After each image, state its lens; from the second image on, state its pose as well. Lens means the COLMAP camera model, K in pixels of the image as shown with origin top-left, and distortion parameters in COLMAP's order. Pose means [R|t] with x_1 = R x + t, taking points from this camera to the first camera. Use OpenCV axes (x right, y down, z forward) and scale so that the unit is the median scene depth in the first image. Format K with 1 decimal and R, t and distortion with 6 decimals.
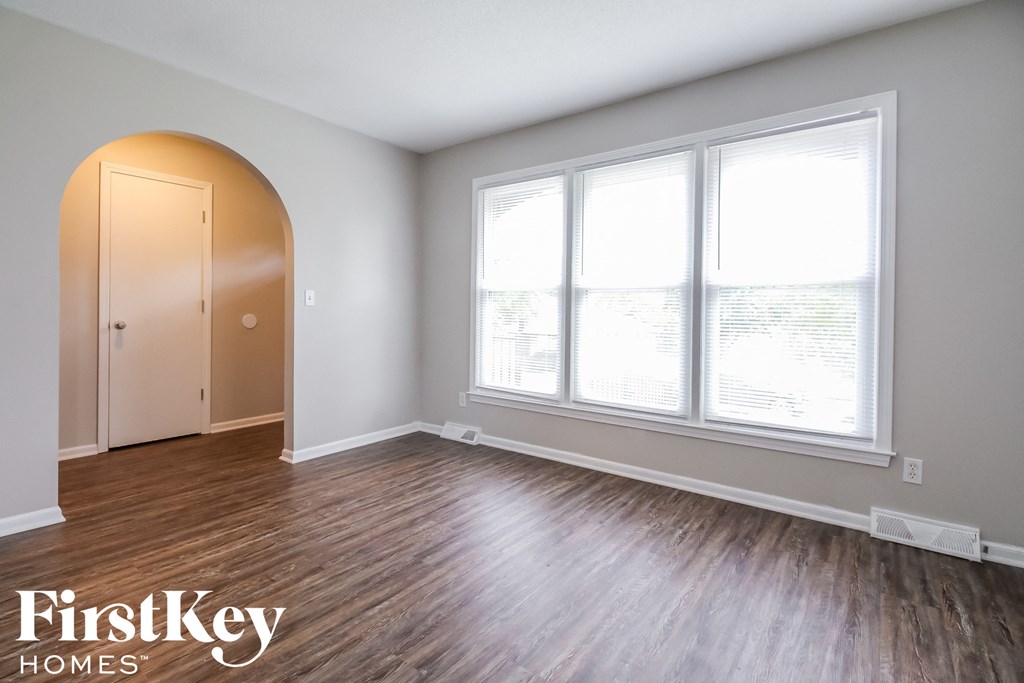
lens RADIAL K [[478.2, 0, 507.4], [0, 478.2, 307.6], [0, 0, 1]] dist [-0.017000, -0.004529]
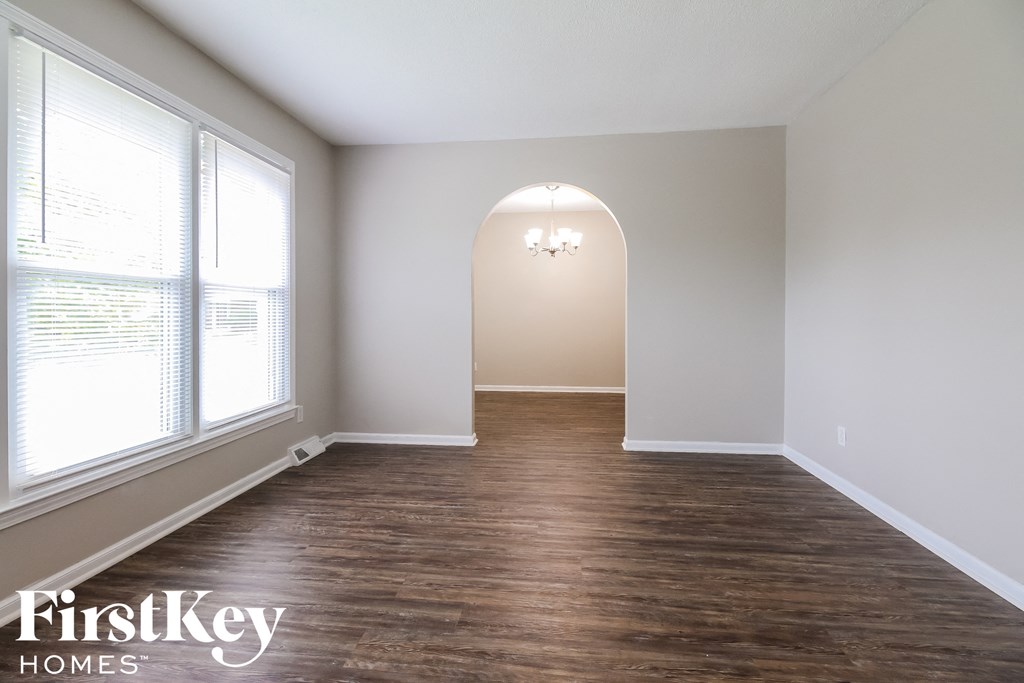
lens RADIAL K [[478.2, 0, 508.7], [0, 478.2, 320.7], [0, 0, 1]] dist [-0.017000, -0.004529]
pose [[-0.519039, -0.019479, 0.854529, -0.772217], [-0.009928, 0.999810, 0.016761, 0.004573], [-0.854693, 0.000216, -0.519133, 1.145339]]
